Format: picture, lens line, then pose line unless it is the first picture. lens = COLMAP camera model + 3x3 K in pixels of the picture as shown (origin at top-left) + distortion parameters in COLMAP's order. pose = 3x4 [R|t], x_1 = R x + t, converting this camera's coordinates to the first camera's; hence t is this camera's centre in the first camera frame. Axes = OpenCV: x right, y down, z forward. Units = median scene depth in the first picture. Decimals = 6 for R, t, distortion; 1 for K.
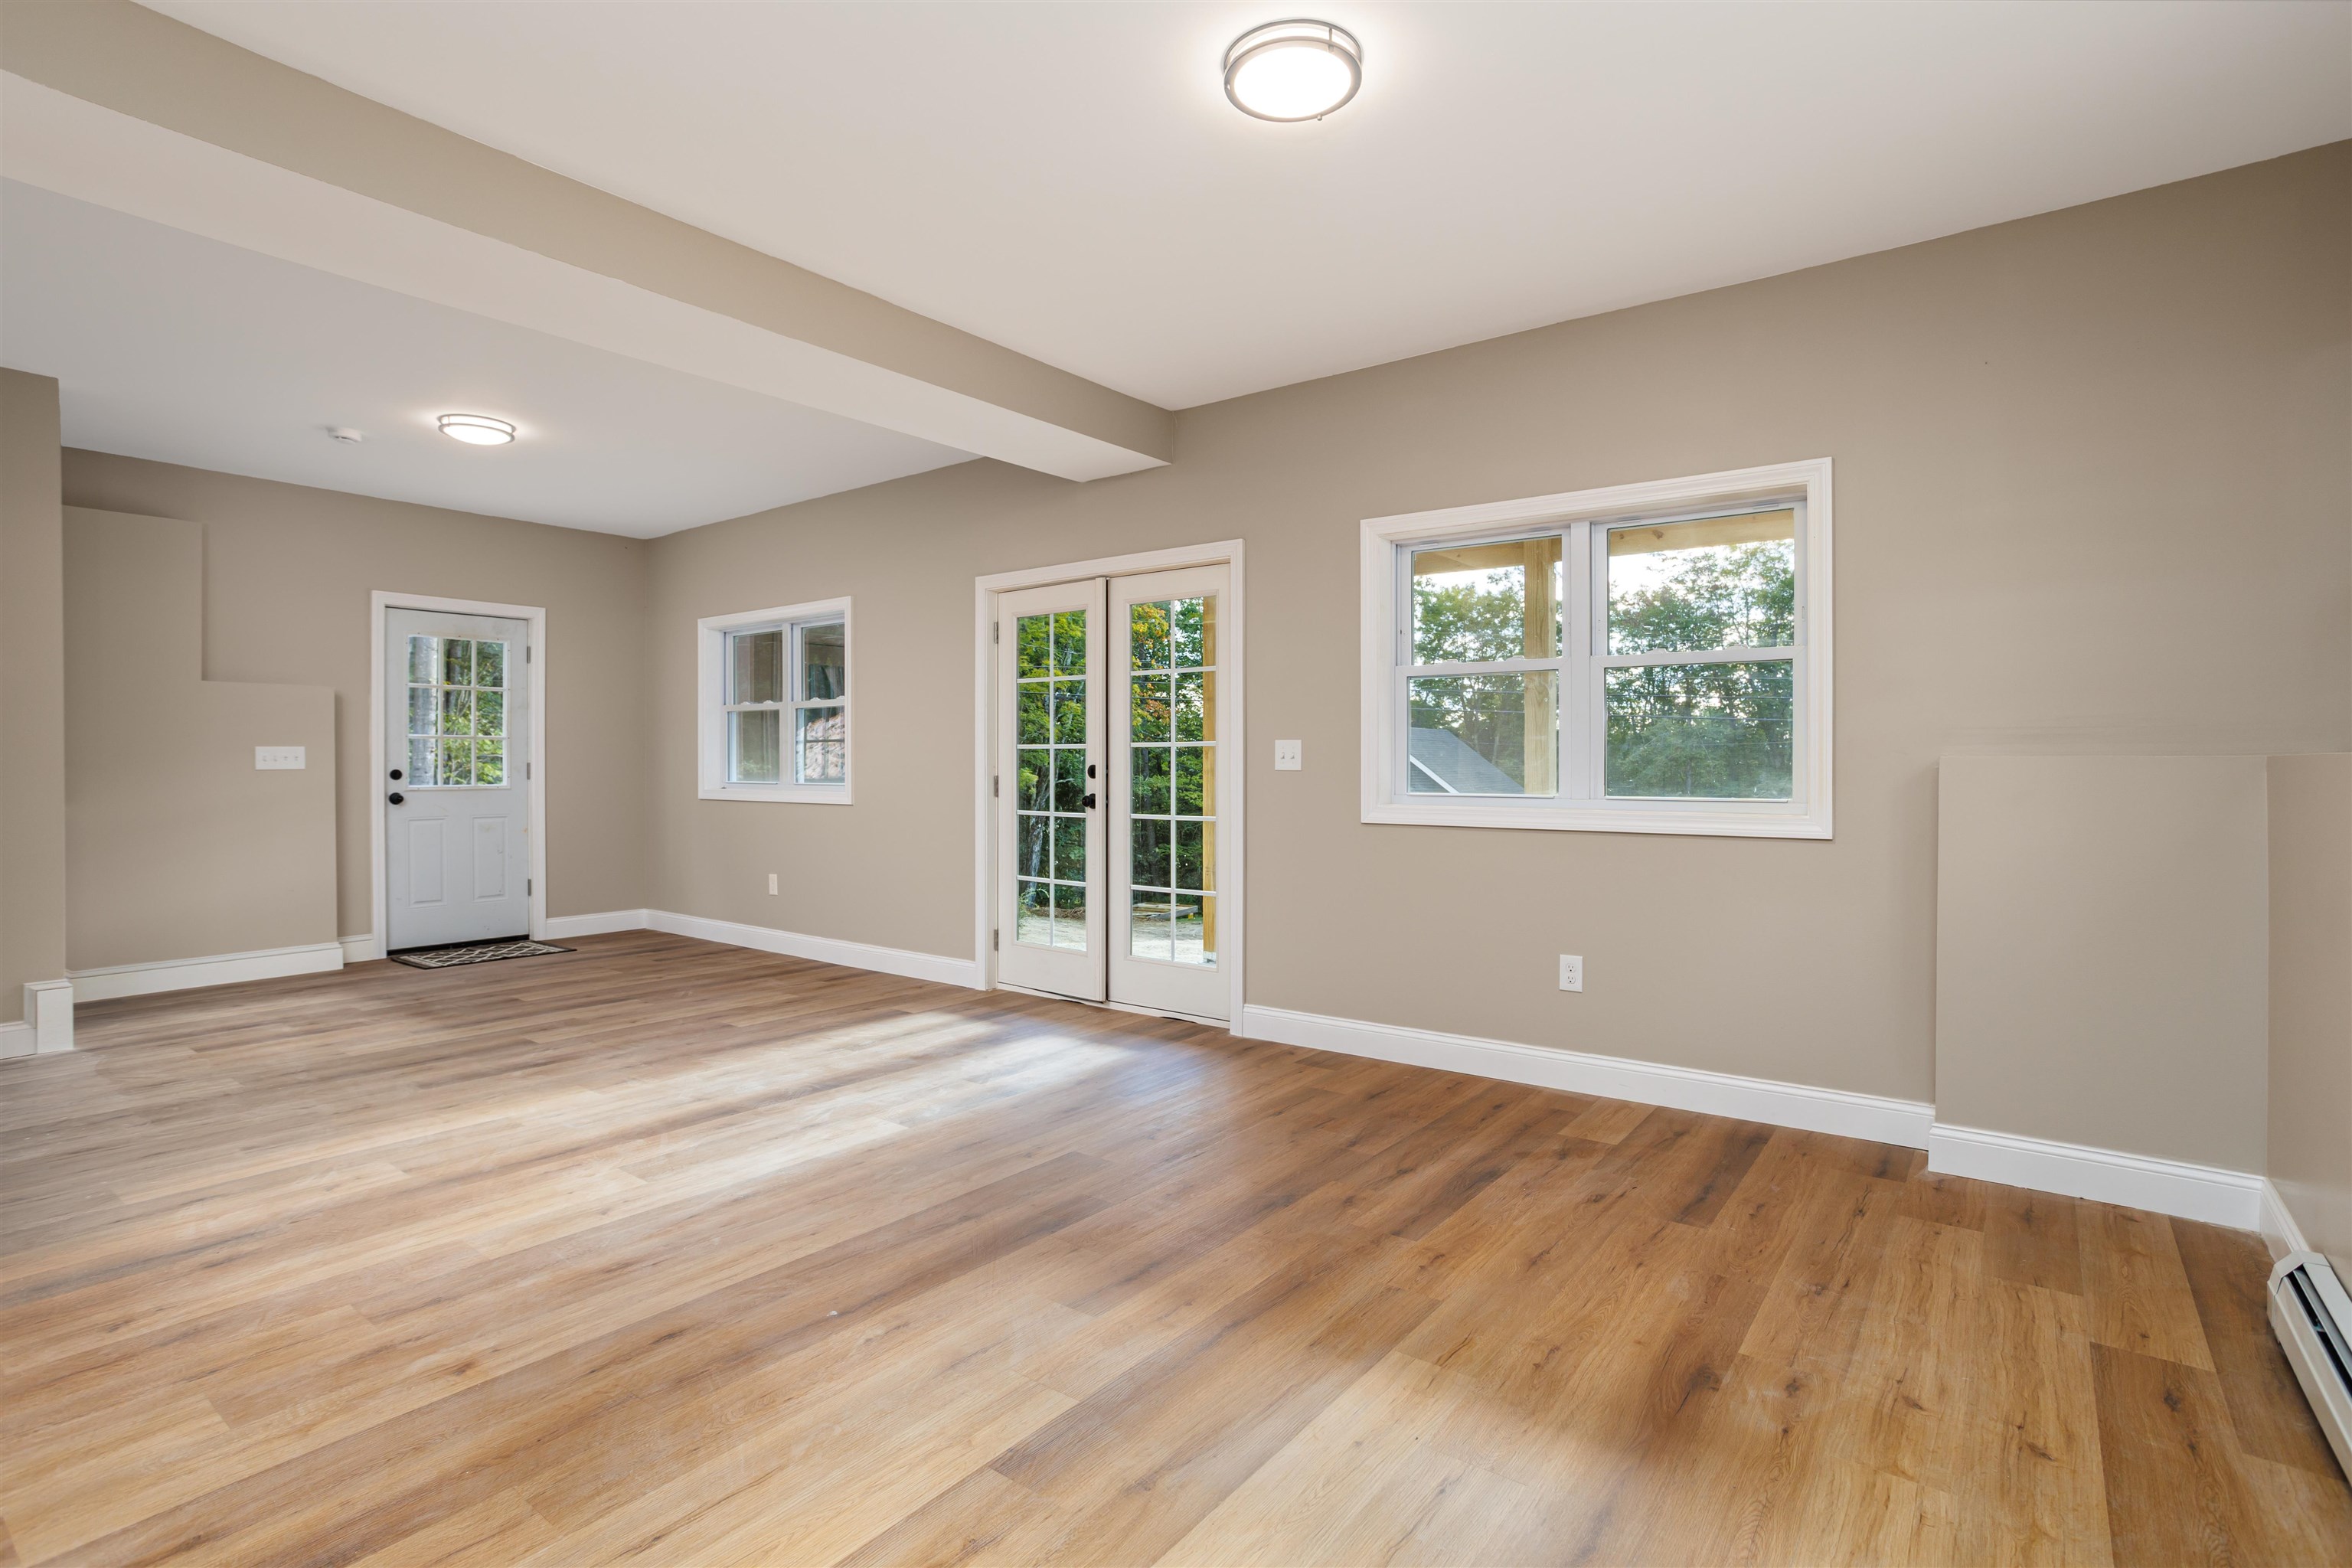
lens RADIAL K [[1141.3, 0, 1176.0], [0, 1141.3, 784.0], [0, 0, 1]] dist [-0.050475, 0.028746]
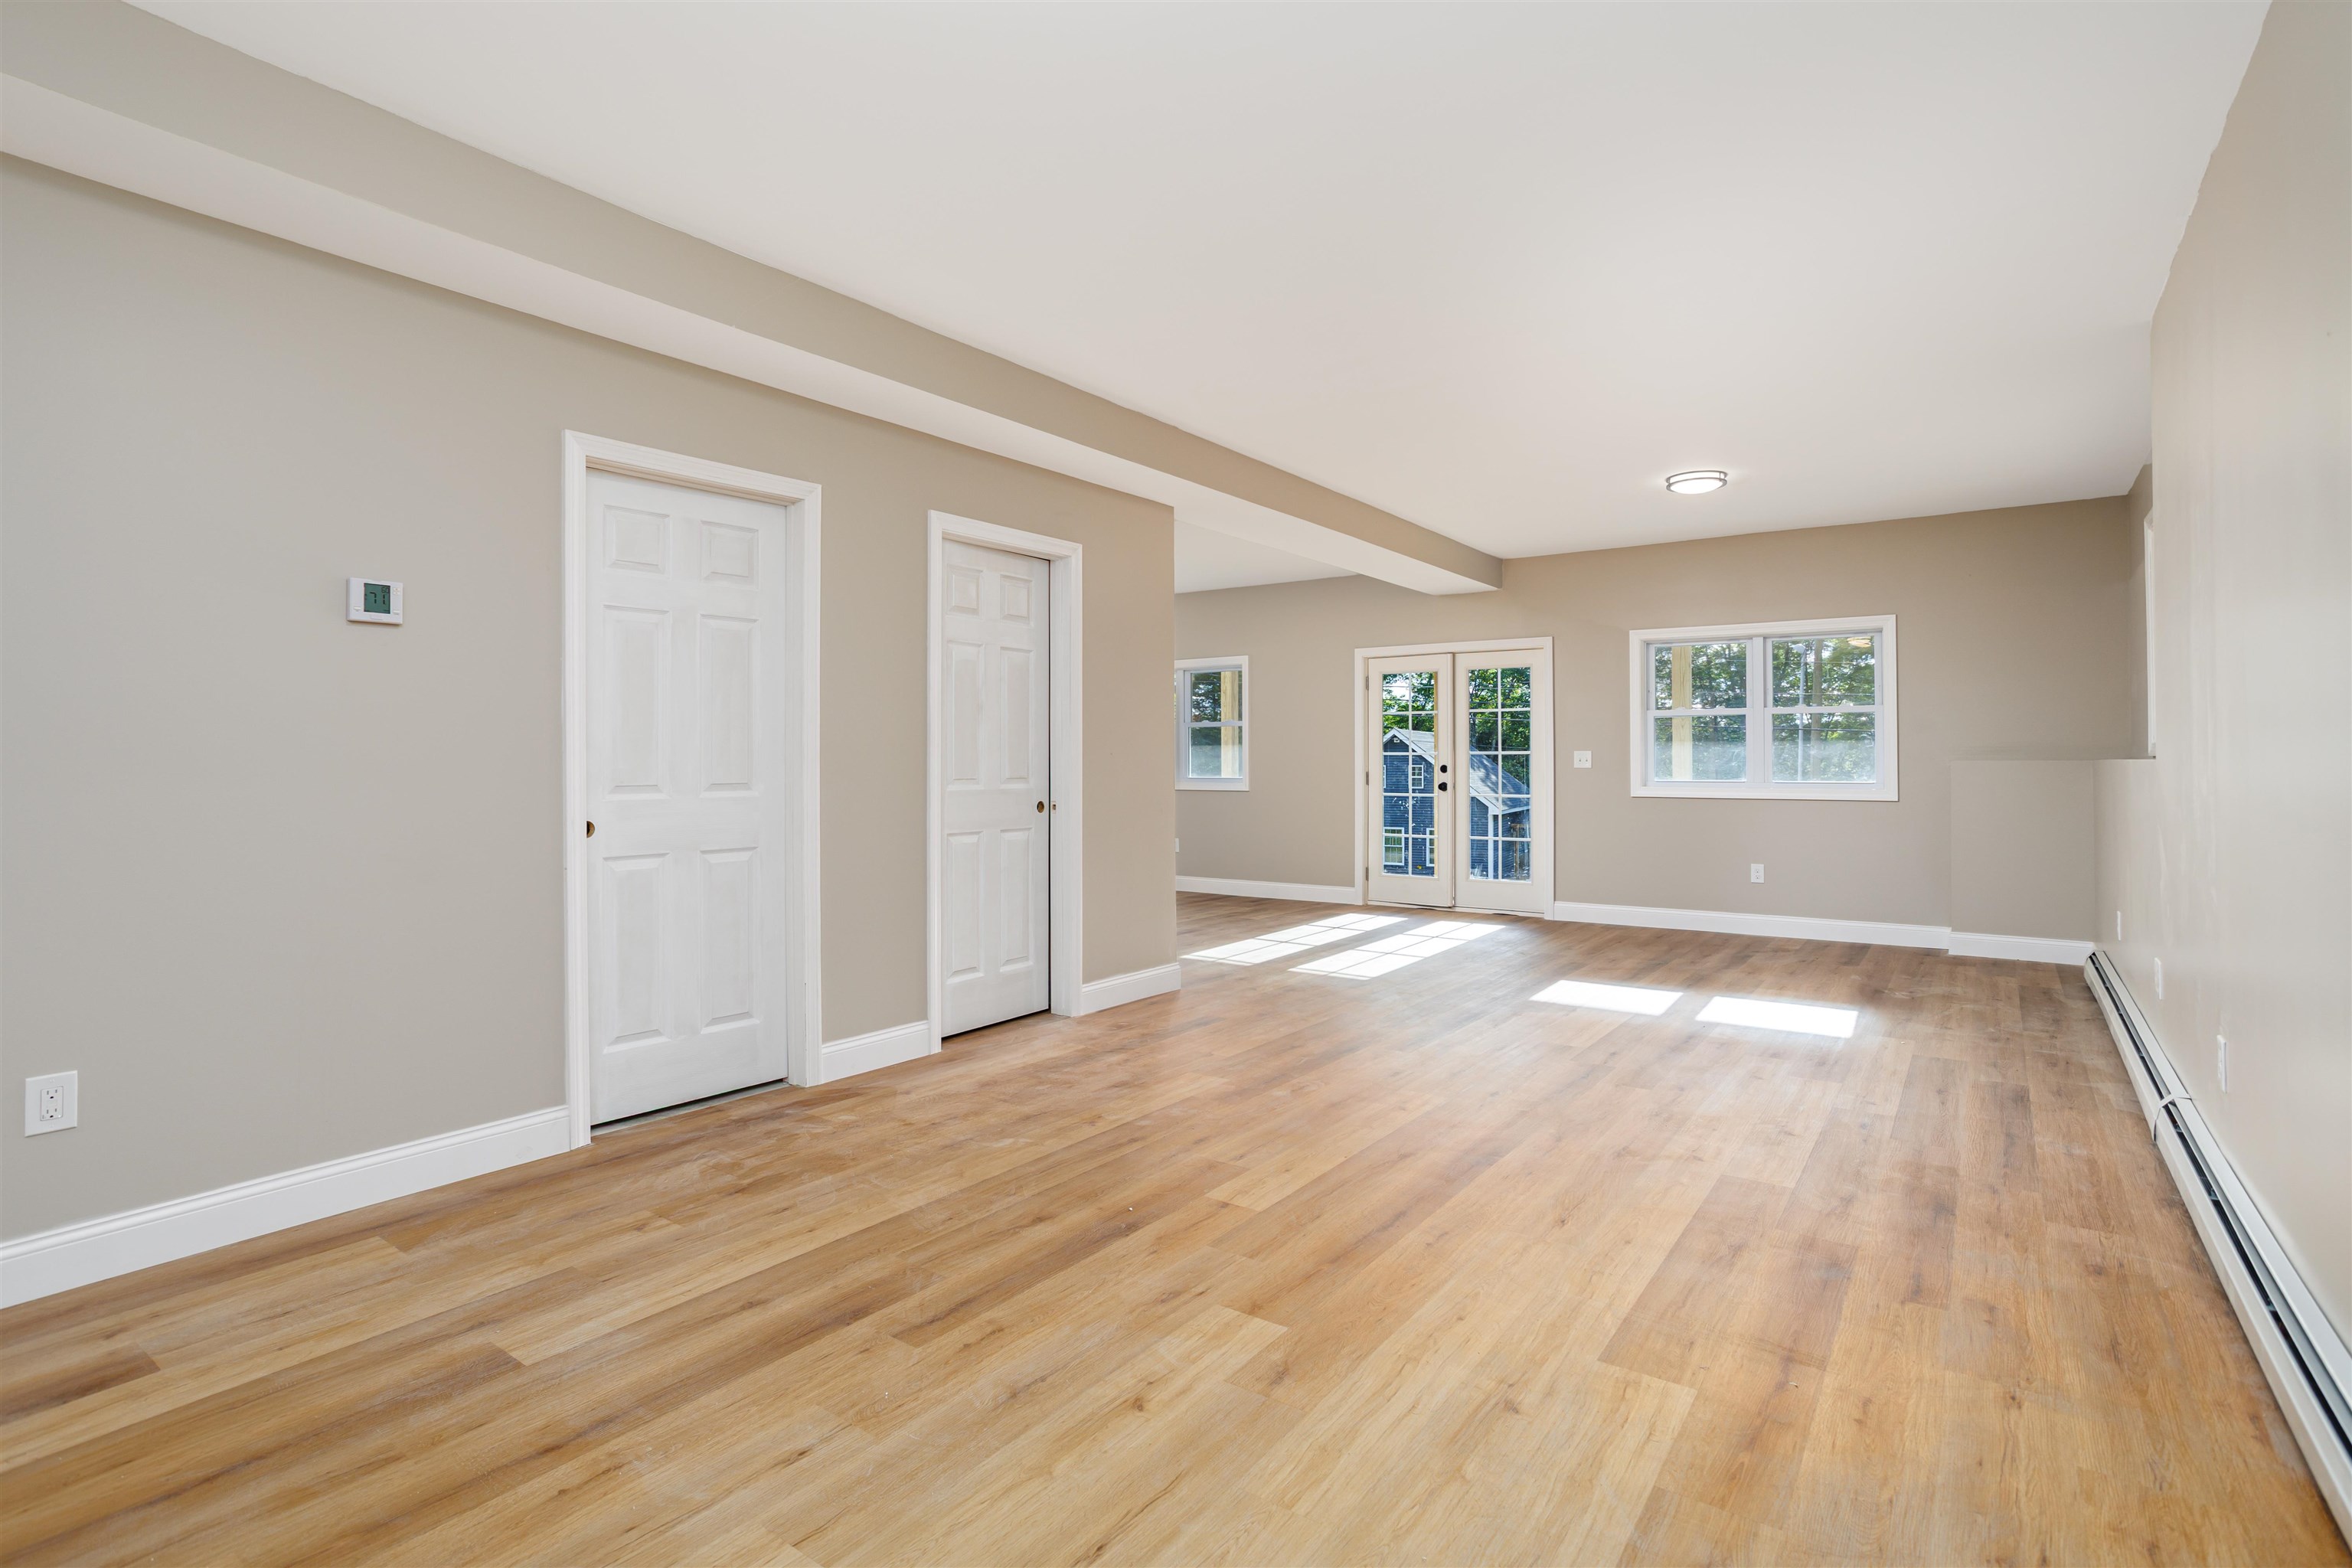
lens RADIAL K [[1146.0, 0, 1185.0], [0, 1146.0, 756.3], [0, 0, 1]] dist [-0.042335, 0.027503]
pose [[0.999439, -0.000339, 0.033500, -0.513351], [0.001161, 0.999699, -0.024518, 0.011247], [-0.033482, 0.024543, 0.999138, -0.667840]]
